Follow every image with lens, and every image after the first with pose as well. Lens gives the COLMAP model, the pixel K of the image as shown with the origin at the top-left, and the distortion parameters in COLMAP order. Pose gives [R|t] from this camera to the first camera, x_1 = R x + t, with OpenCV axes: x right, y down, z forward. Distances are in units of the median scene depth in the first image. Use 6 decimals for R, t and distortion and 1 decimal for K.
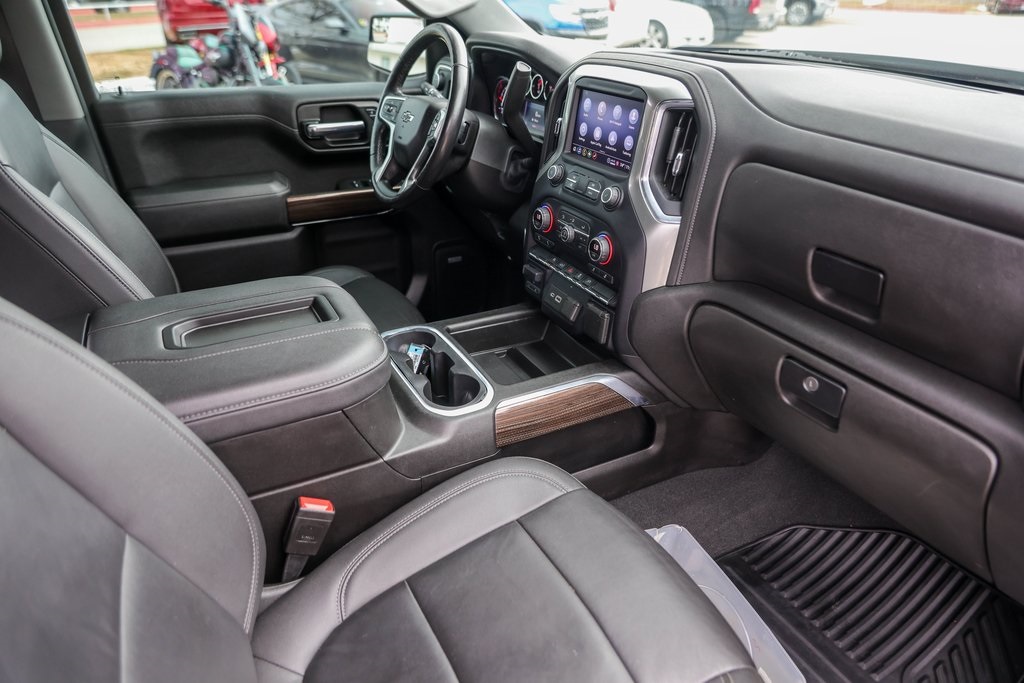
lens RADIAL K [[679.3, 0, 508.0], [0, 679.3, 344.7], [0, 0, 1]] dist [-0.027854, 0.012038]
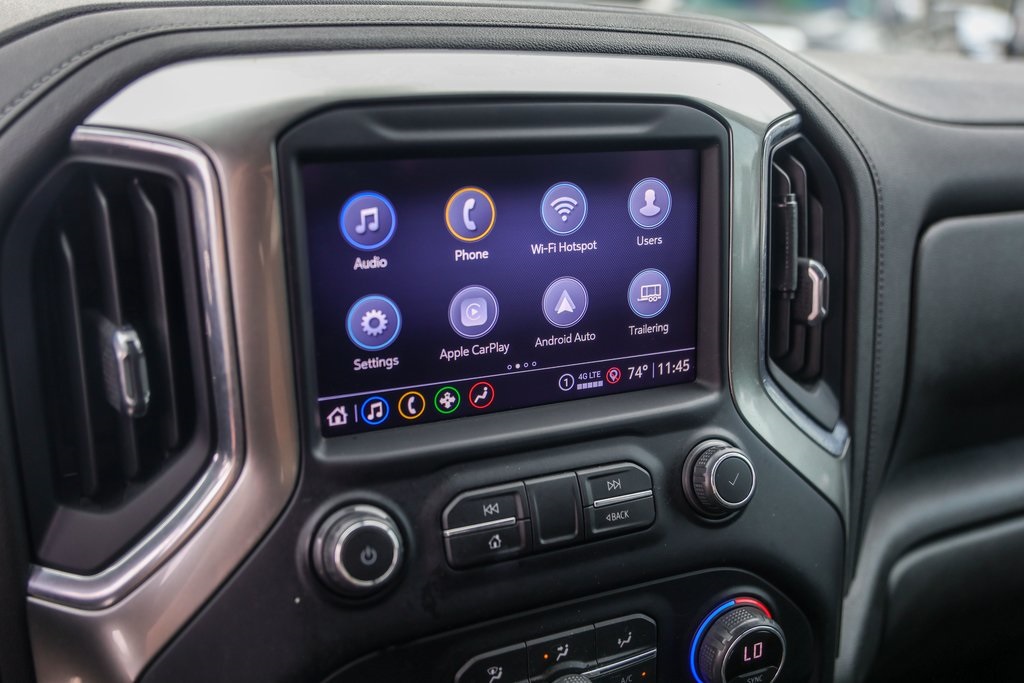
lens RADIAL K [[974.4, 0, 522.6], [0, 974.4, 344.3], [0, 0, 1]] dist [-0.006610, 0.000000]
pose [[0.056486, -0.340080, 0.938698, -0.208125], [0.437457, 0.853575, 0.282917, -0.398856], [-0.897464, 0.394659, 0.196986, 0.927376]]
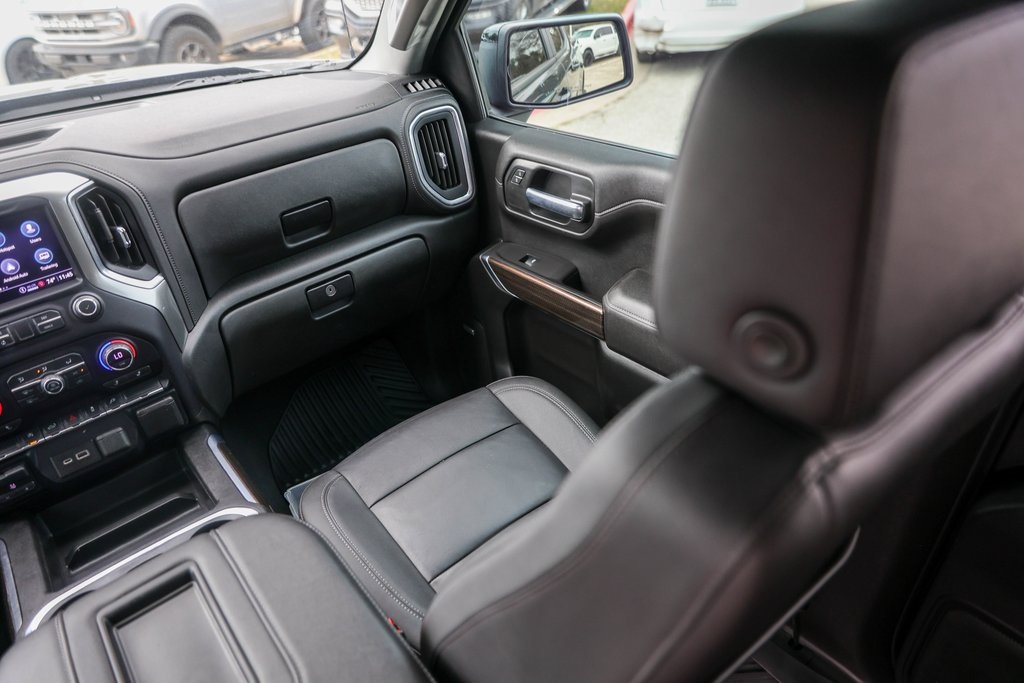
lens RADIAL K [[679.3, 0, 513.8], [0, 679.3, 341.8], [0, 0, 1]] dist [-0.027854, 0.012038]
pose [[-0.212149, -0.528728, 0.821851, -0.711553], [0.524465, 0.648018, 0.552277, -0.370217], [-0.824578, 0.548197, 0.139822, 0.401770]]
